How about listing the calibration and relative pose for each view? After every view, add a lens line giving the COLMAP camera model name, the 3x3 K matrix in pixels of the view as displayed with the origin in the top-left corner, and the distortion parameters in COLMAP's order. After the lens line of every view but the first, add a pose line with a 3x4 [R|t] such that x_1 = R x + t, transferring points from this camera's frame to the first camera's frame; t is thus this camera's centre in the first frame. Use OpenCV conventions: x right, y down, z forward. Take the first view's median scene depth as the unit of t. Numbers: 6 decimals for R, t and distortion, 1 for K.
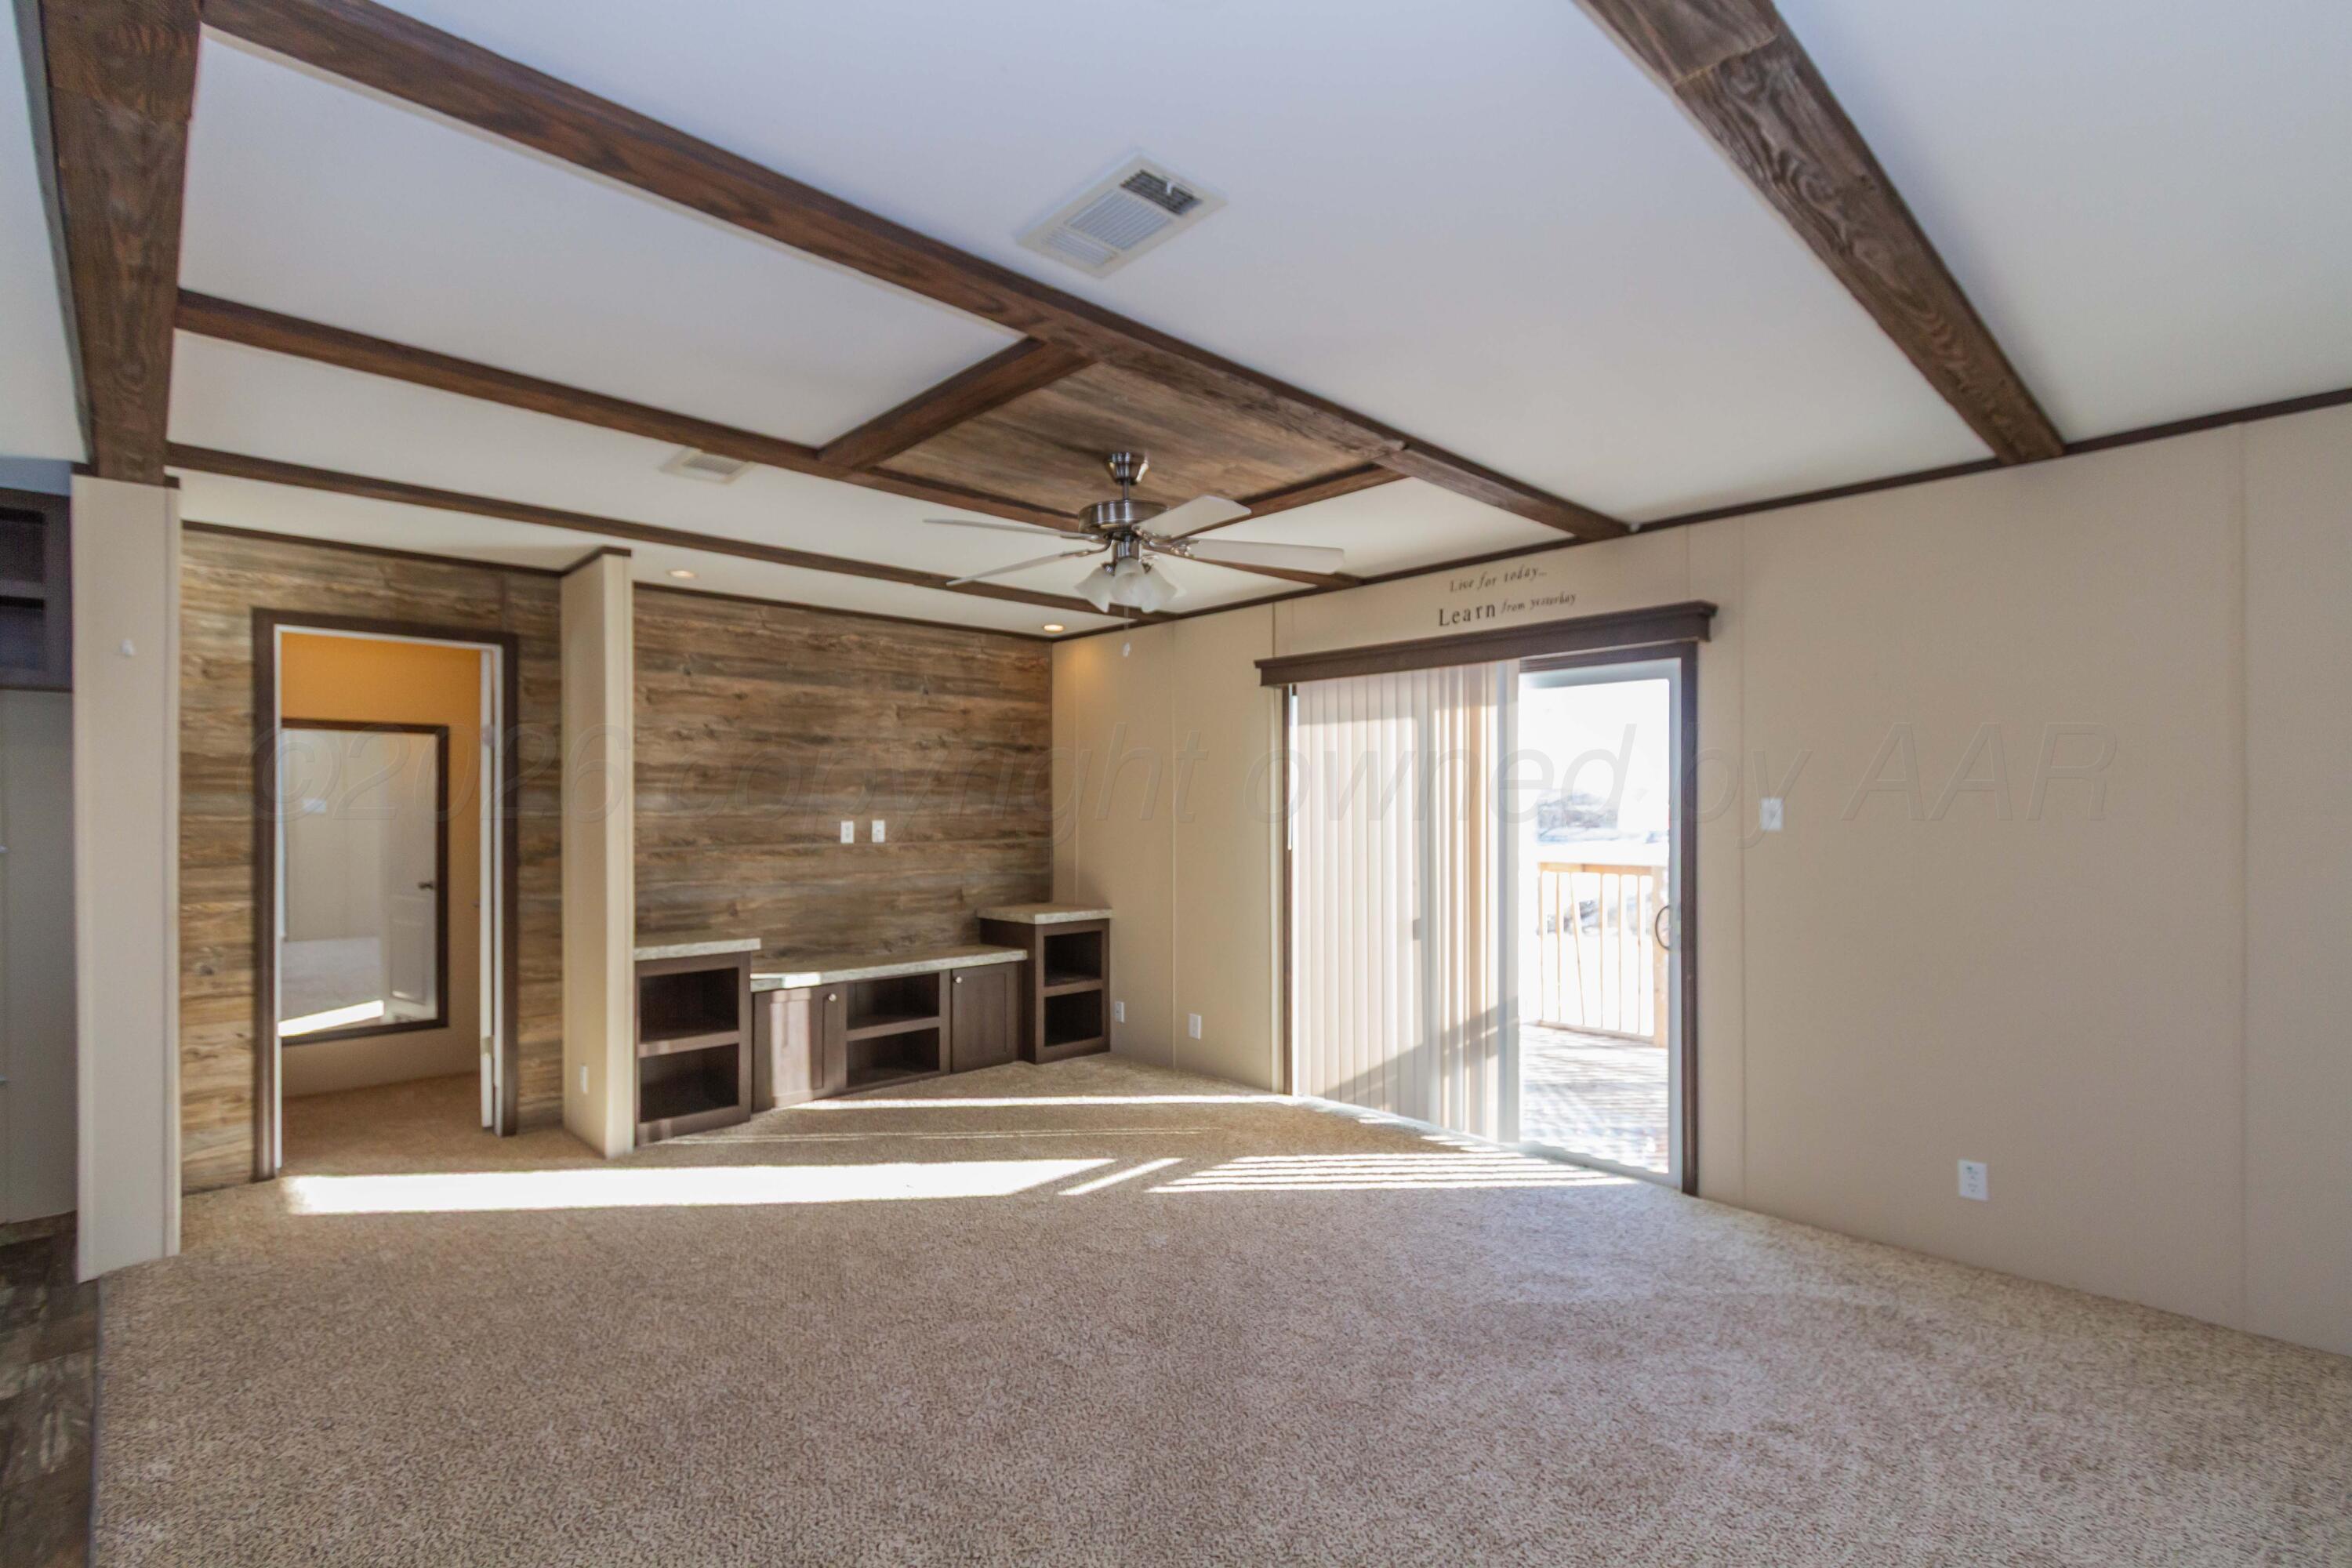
lens RADIAL K [[1074.8, 0, 1172.8], [0, 1074.8, 790.5], [0, 0, 1]] dist [0.000280, -0.001025]
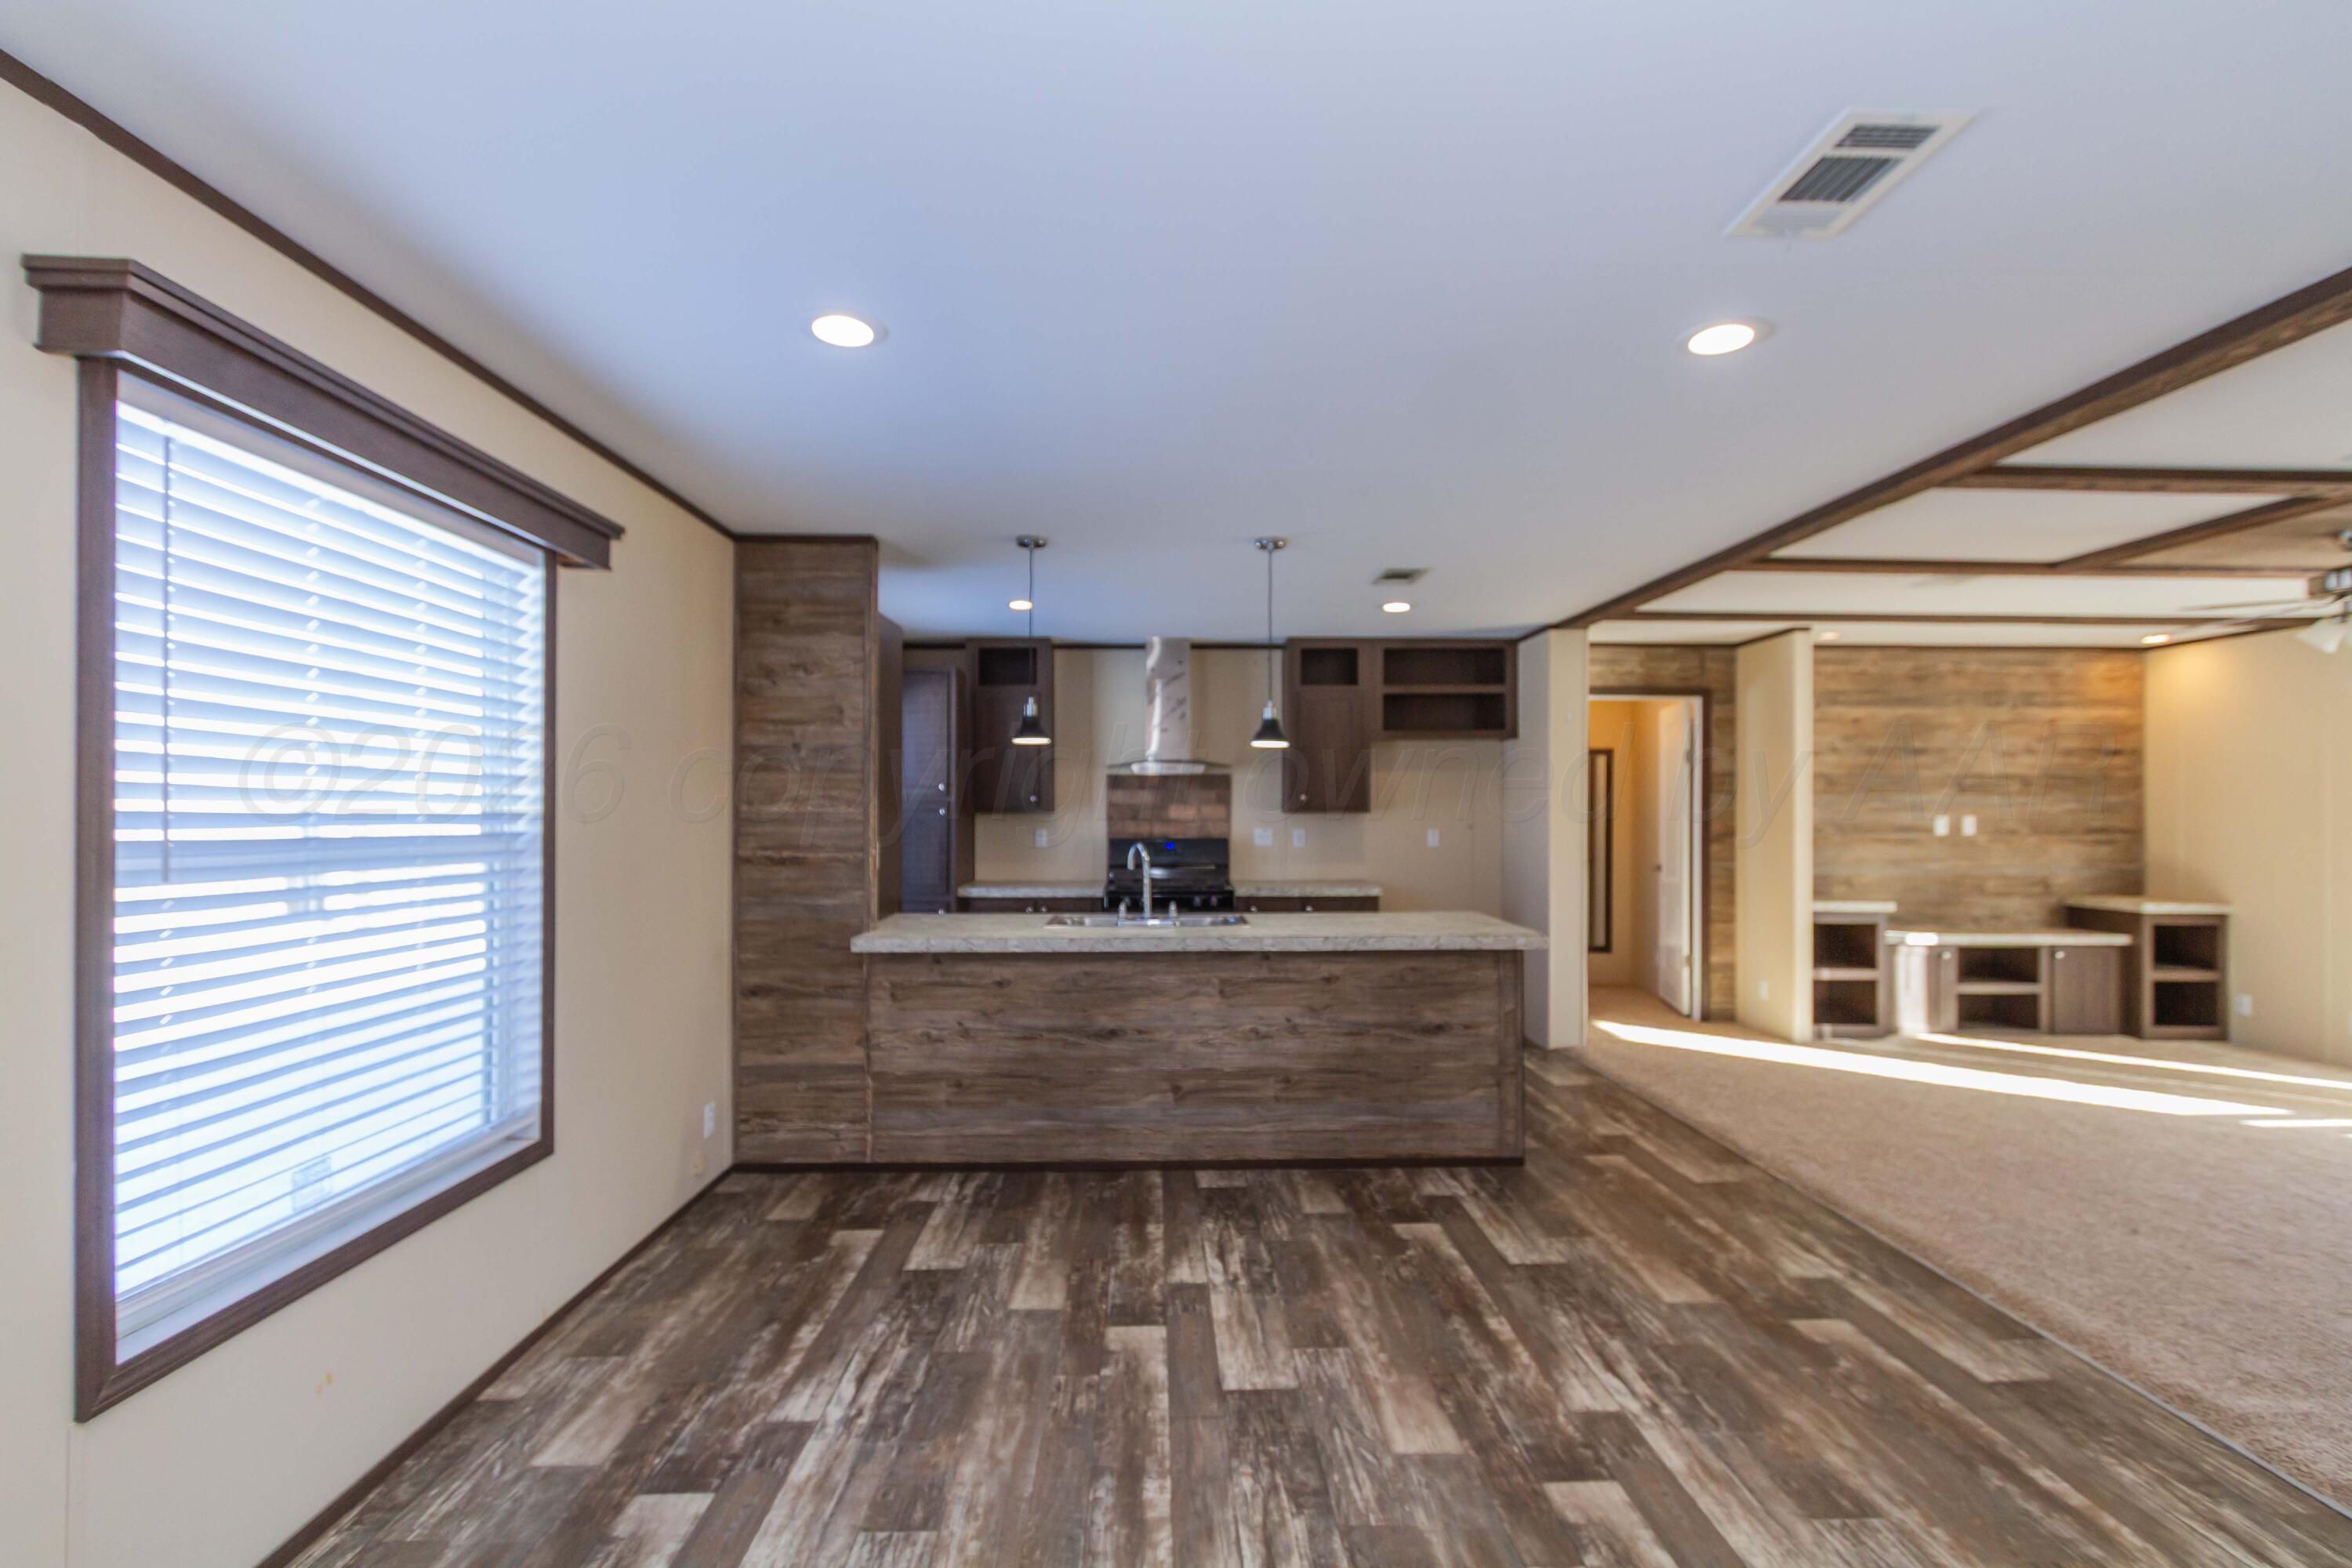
lens RADIAL K [[1074.8, 0, 1172.8], [0, 1074.8, 790.5], [0, 0, 1]] dist [0.000280, -0.001025]
pose [[0.738774, -0.003531, -0.673944, -0.123889], [0.004123, 0.999991, -0.000719, -0.004047], [0.673941, -0.002247, 0.738782, -0.495114]]
